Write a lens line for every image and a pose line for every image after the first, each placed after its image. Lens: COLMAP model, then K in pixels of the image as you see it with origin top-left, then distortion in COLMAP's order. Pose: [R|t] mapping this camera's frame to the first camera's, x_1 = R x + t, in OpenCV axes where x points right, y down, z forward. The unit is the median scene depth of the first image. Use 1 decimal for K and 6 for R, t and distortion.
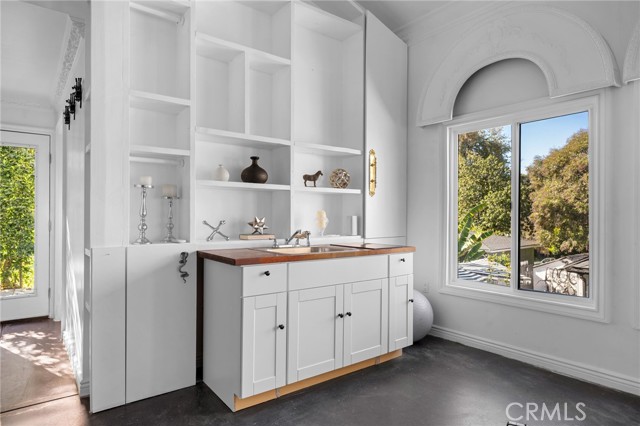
lens RADIAL K [[373.5, 0, 320.0], [0, 373.5, 213.0], [0, 0, 1]] dist [0.000262, -0.000107]
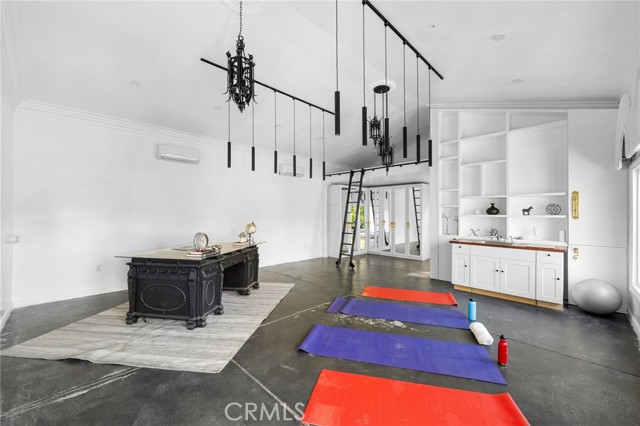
lens RADIAL K [[263.9, 0, 320.0], [0, 263.9, 213.0], [0, 0, 1]] dist [0.000083, -0.000019]
pose [[0.114650, -0.006638, -0.993384, 1.353034], [-0.000130, 0.999978, -0.006697, -0.075581], [0.993406, 0.000897, 0.114647, -0.294767]]
